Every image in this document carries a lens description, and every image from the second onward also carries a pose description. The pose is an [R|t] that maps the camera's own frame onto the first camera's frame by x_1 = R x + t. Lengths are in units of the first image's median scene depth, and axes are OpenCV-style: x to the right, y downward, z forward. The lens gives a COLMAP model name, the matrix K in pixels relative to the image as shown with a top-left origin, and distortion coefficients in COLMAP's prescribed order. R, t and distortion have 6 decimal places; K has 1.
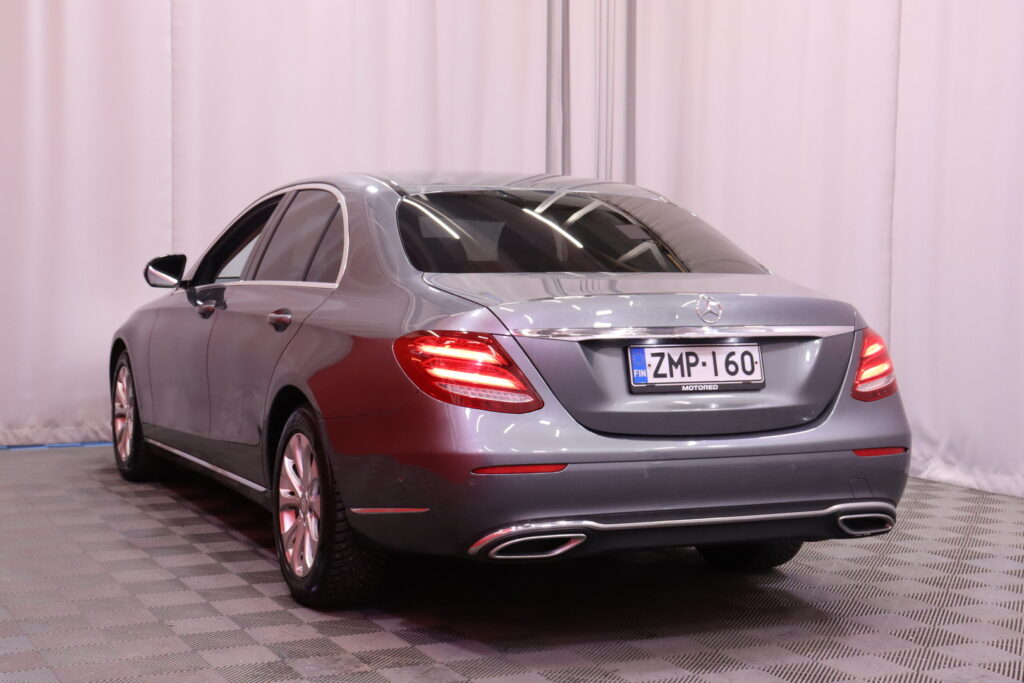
lens RADIAL K [[1693.5, 0, 510.9], [0, 1693.5, 339.1], [0, 0, 1]] dist [0.001150, 0.000000]
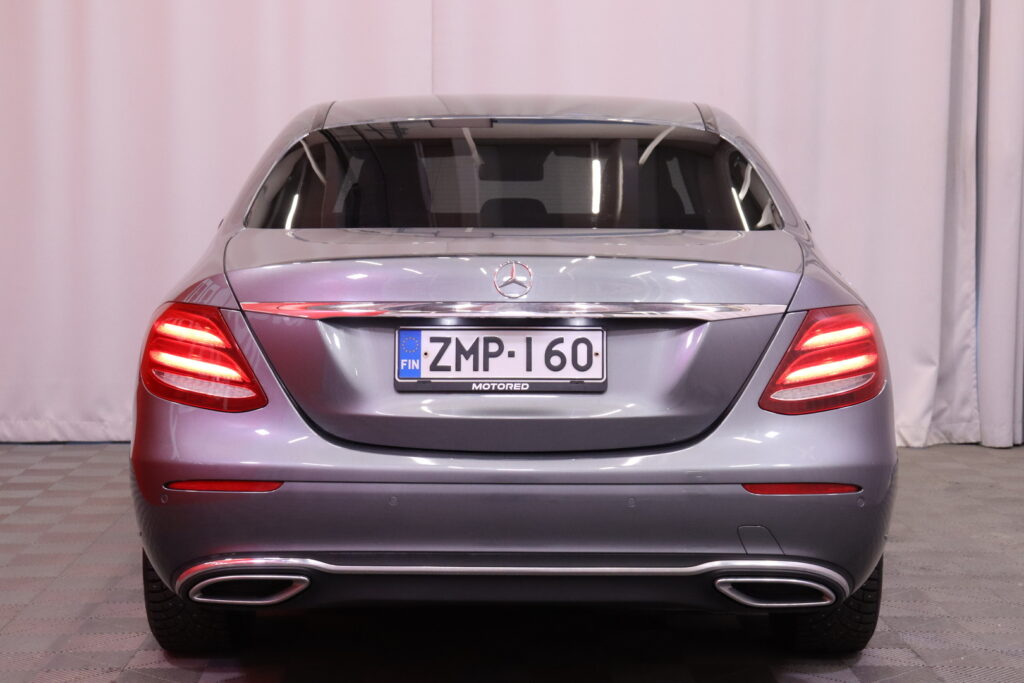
lens RADIAL K [[2080.5, 0, 462.3], [0, 2080.5, 358.5], [0, 0, 1]] dist [0.104964, 0.000000]
pose [[0.910221, 0.026040, -0.413304, 0.463880], [-0.016720, 0.999518, 0.026153, -0.006356], [0.413786, -0.016895, 0.910217, 0.182172]]
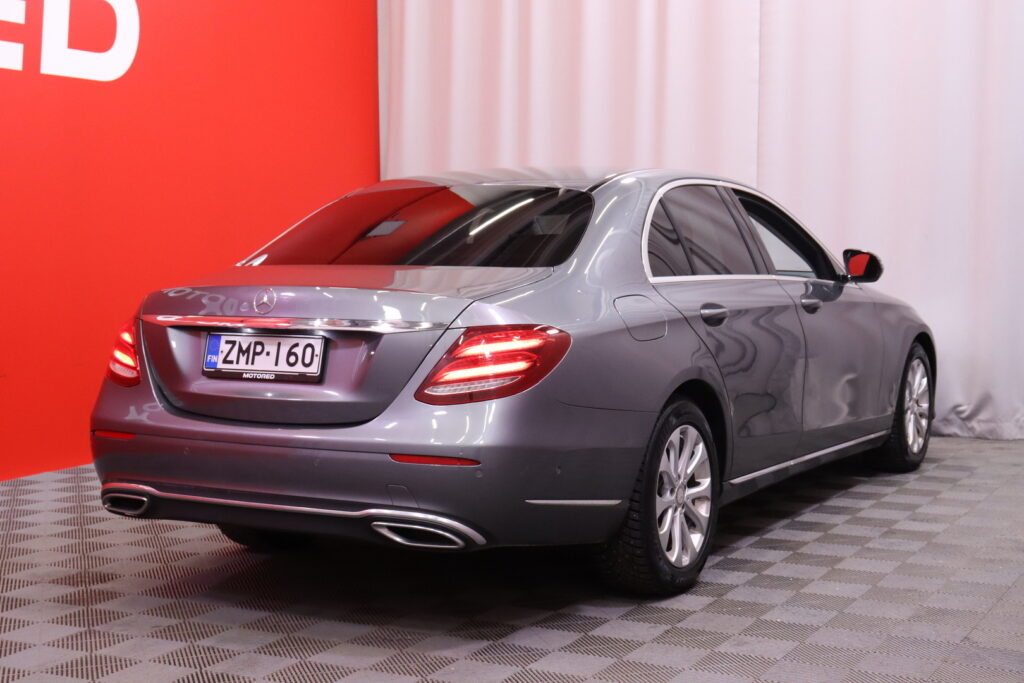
lens RADIAL K [[1603.0, 0, 511.6], [0, 1603.0, 340.7], [0, 0, 1]] dist [-0.033974, 0.000000]
pose [[0.588792, 0.040391, -0.807275, 0.993202], [-0.035181, 0.999085, 0.024329, -0.022232], [0.807518, 0.014076, 0.589674, 0.544942]]
